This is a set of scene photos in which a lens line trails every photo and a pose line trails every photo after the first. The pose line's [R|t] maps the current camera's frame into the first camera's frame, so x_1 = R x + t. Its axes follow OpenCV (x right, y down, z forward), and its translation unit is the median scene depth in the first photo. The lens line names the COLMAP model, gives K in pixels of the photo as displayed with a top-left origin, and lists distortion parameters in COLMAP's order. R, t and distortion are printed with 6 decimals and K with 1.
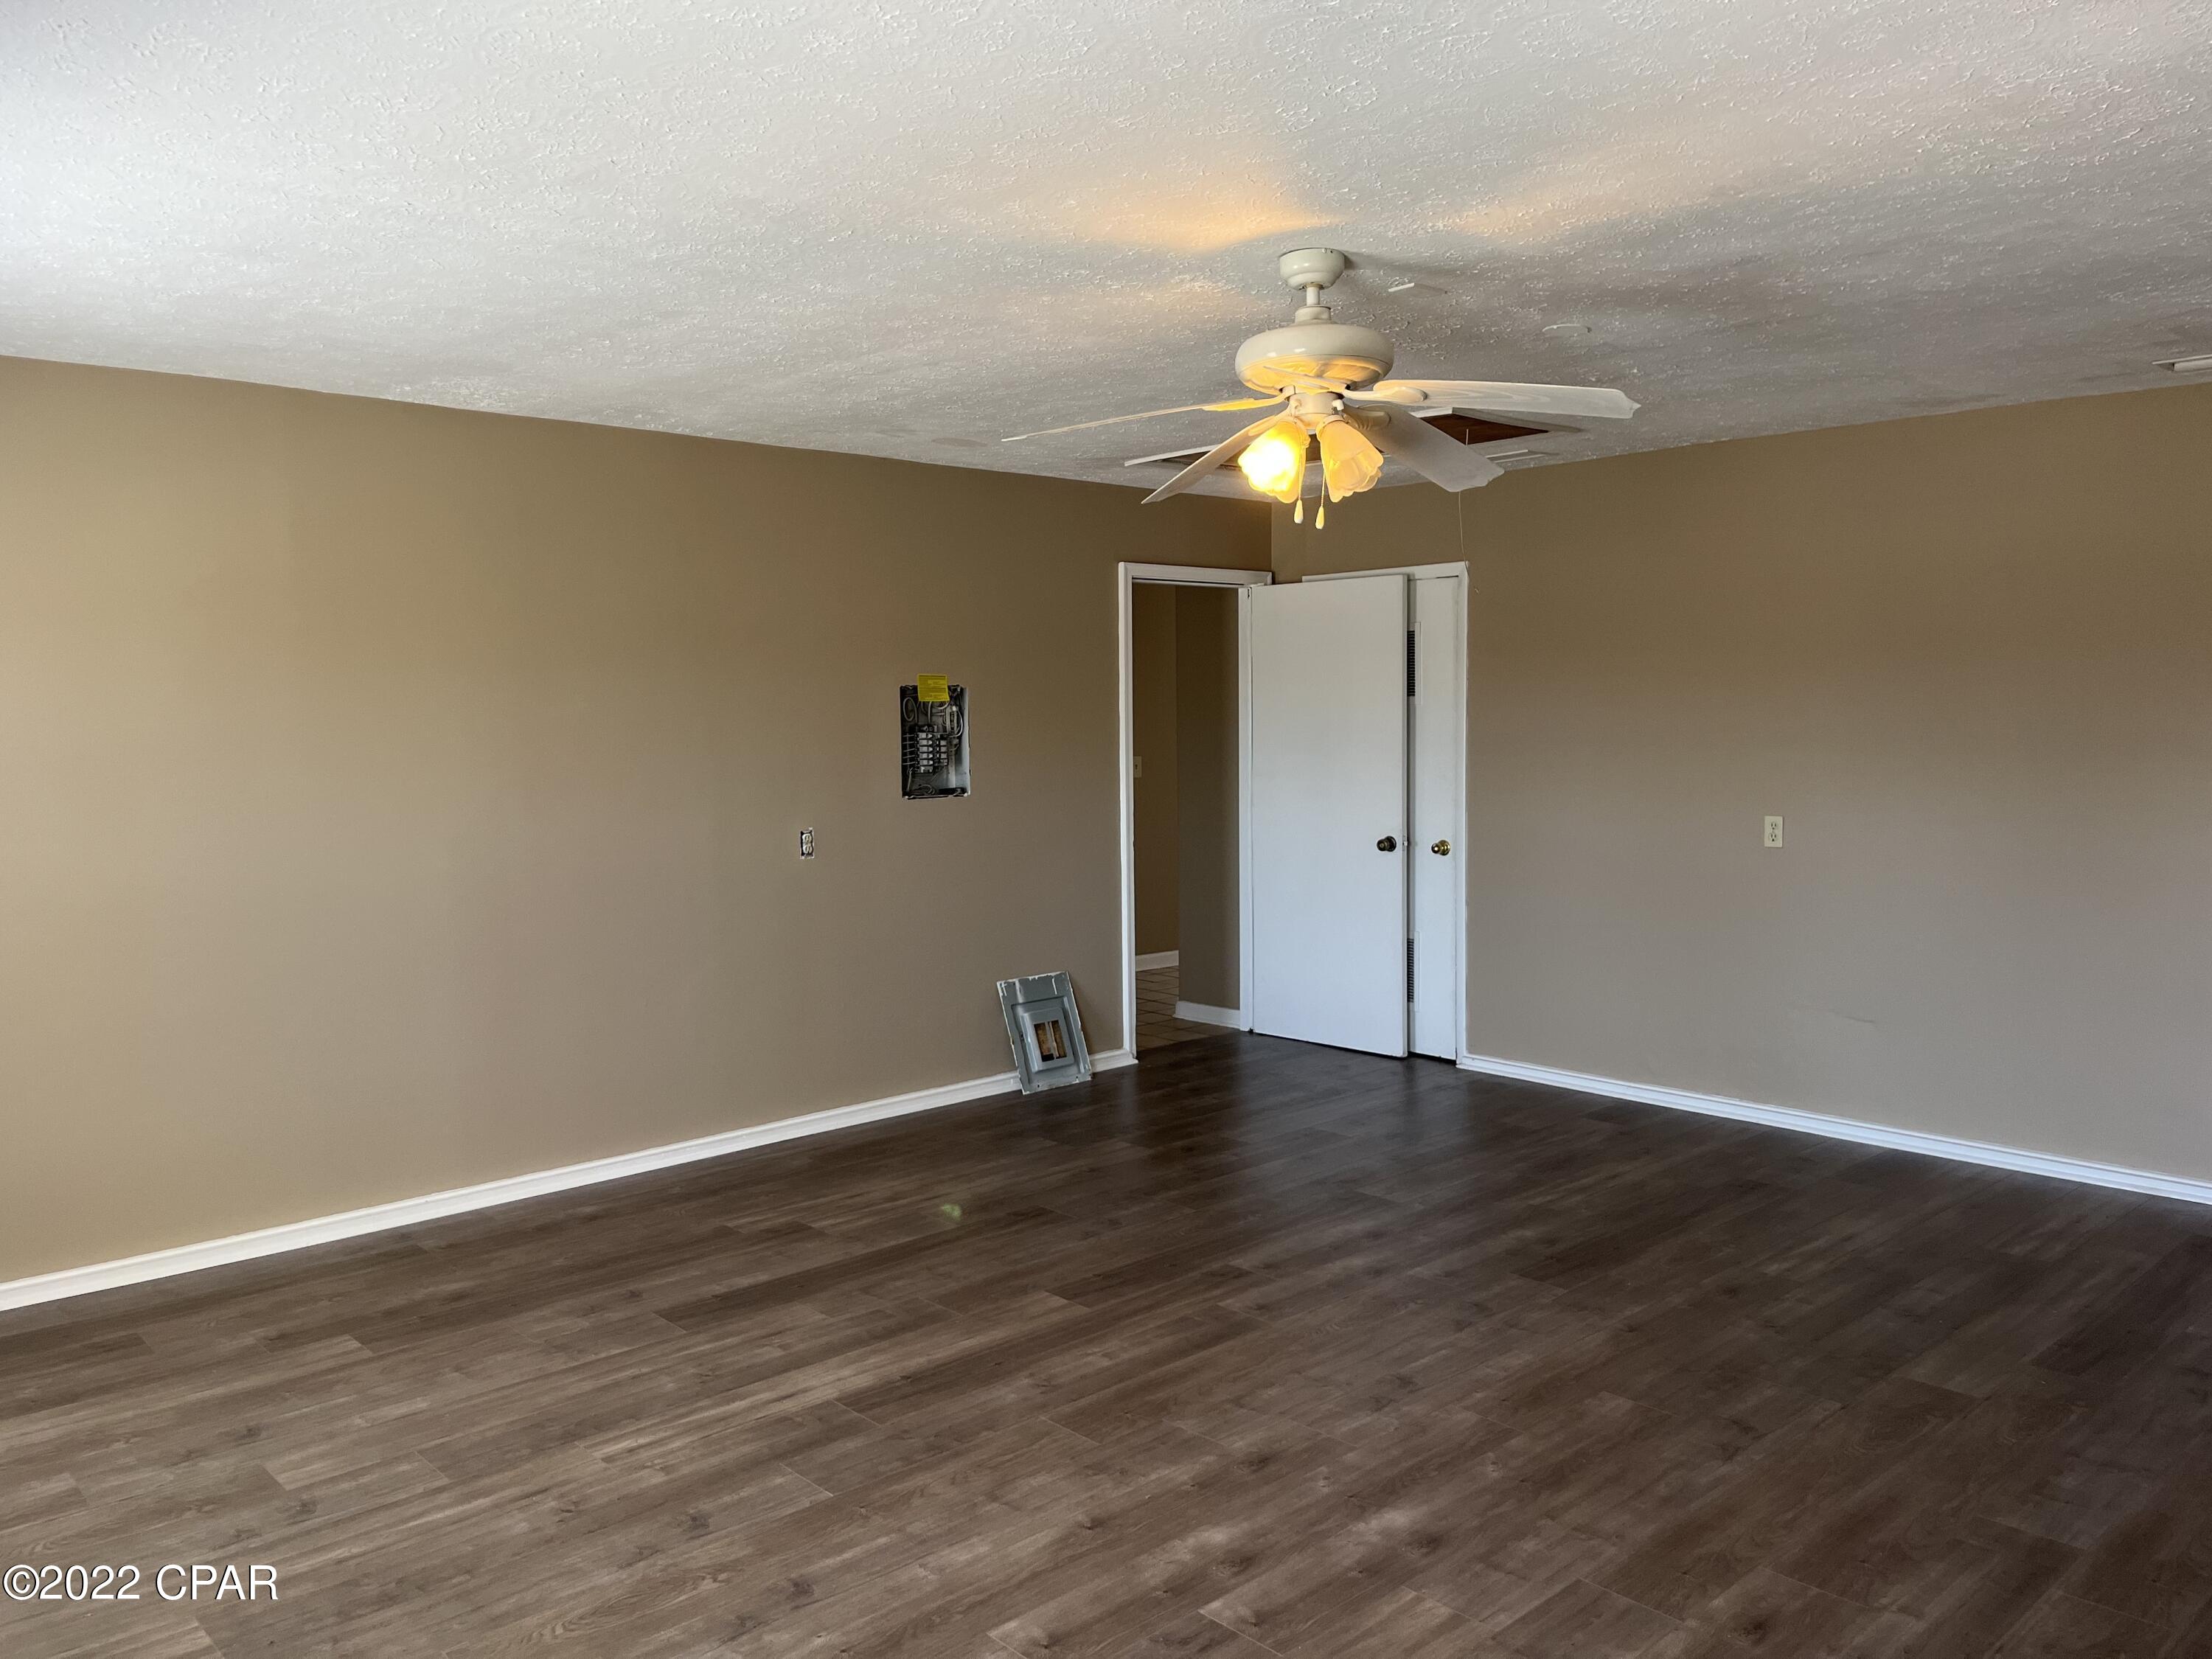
lens RADIAL K [[1685.7, 0, 1109.4], [0, 1685.7, 826.2], [0, 0, 1]] dist [0.032511, -0.013185]
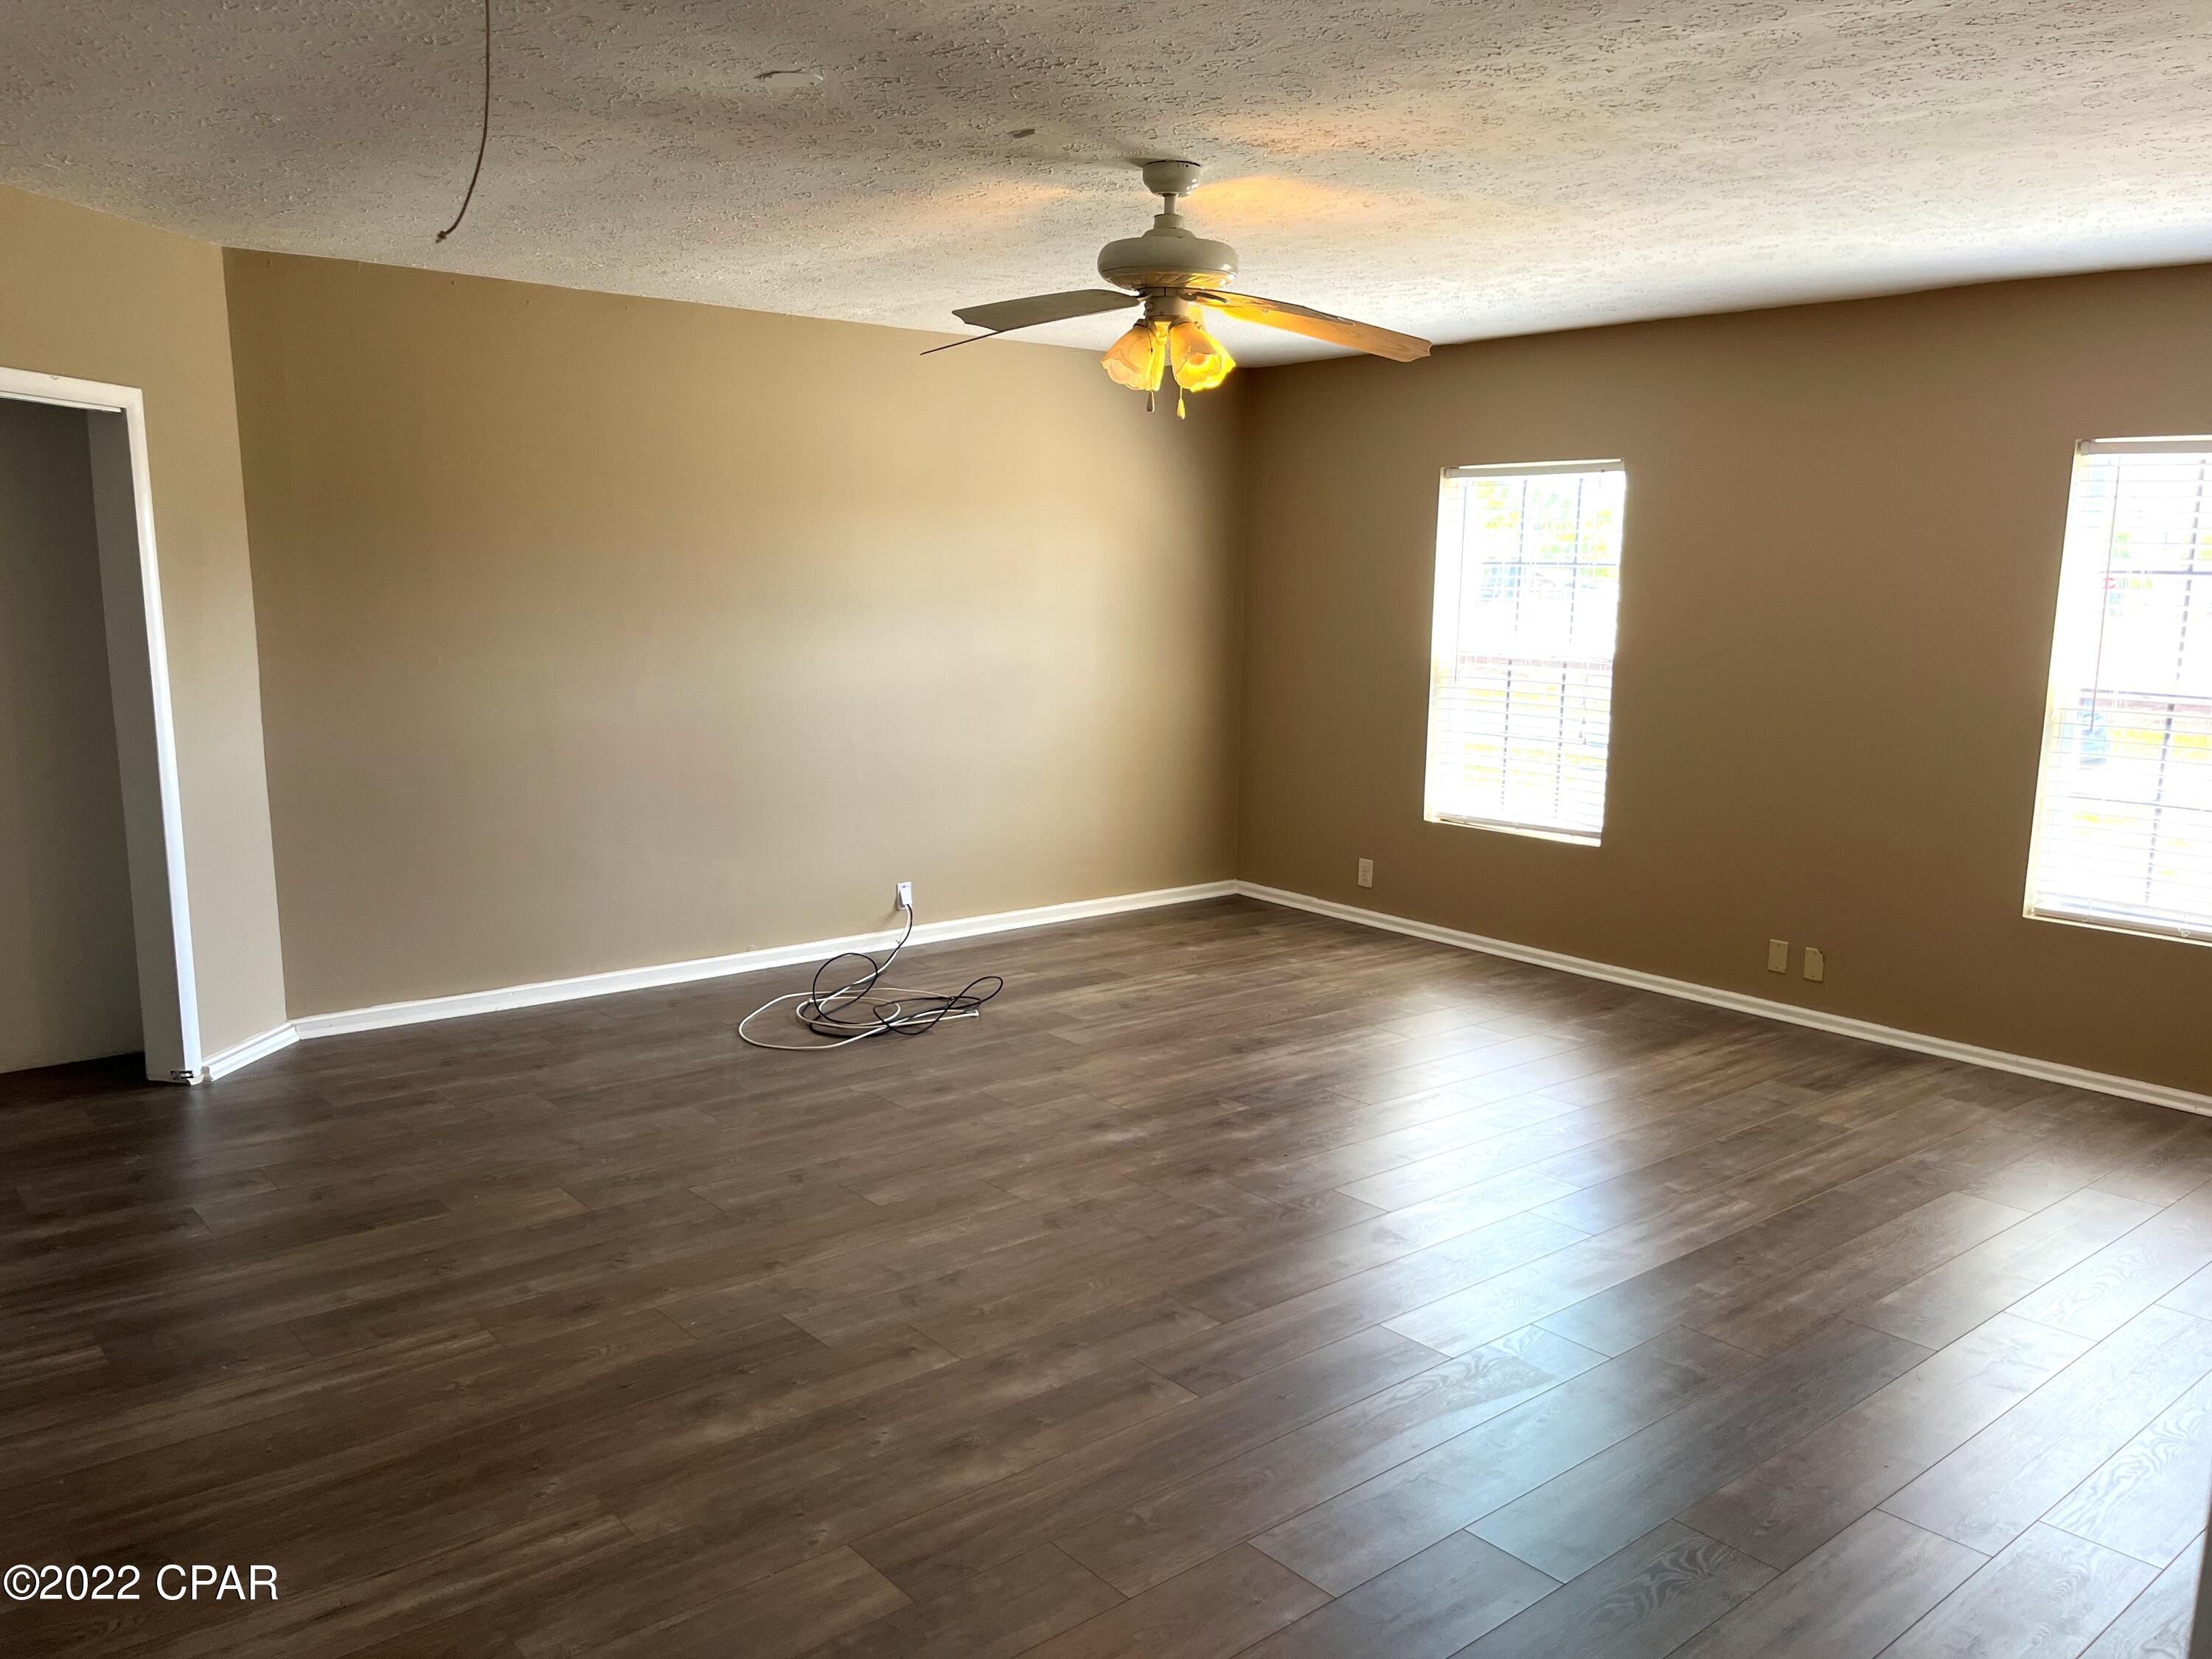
lens RADIAL K [[1685.7, 0, 1098.1], [0, 1685.7, 838.0], [0, 0, 1]] dist [0.032511, -0.013185]
pose [[-0.998886, -0.016220, 0.044306, 0.101267], [-0.005534, 0.972845, 0.231391, -0.147223], [-0.046856, 0.230888, -0.971851, 1.930628]]
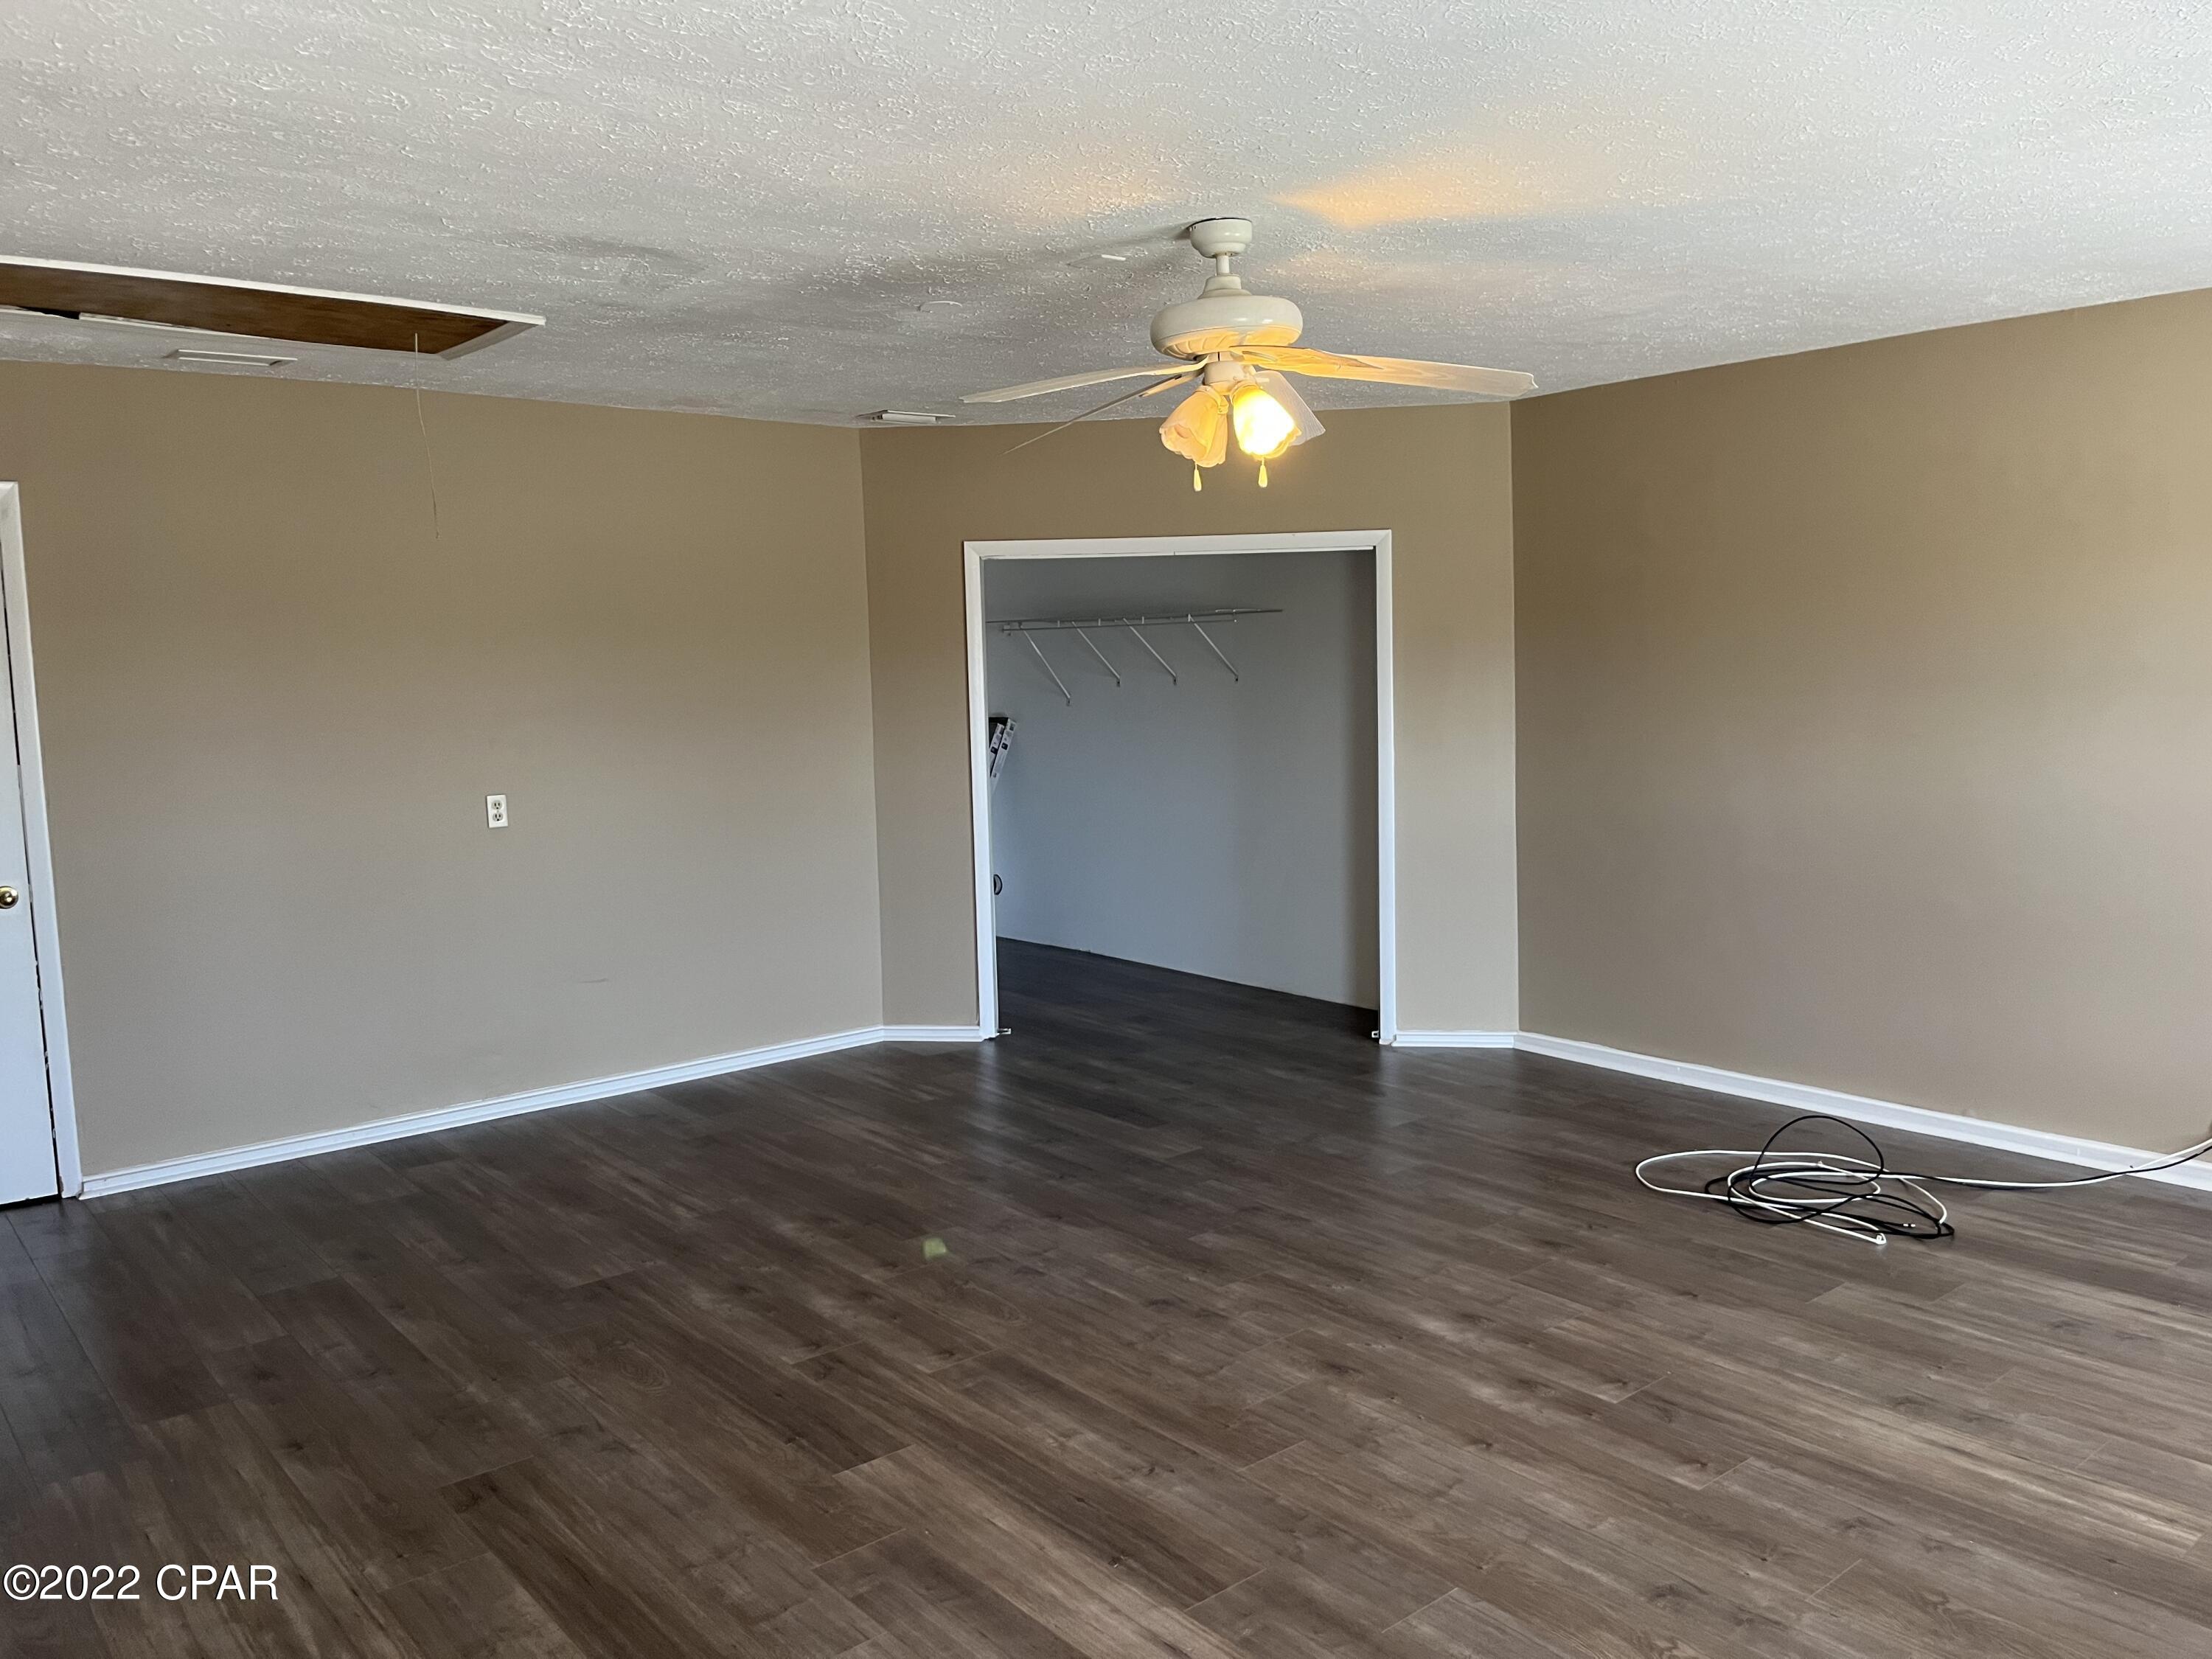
lens RADIAL K [[1685.7, 0, 1099.2], [0, 1685.7, 828.2], [0, 0, 1]] dist [0.032511, -0.013185]
pose [[0.055660, -0.100338, 0.993395, -0.835051], [0.096078, 0.990859, 0.094699, -0.069808], [-0.993816, 0.090172, 0.064792, 0.924537]]
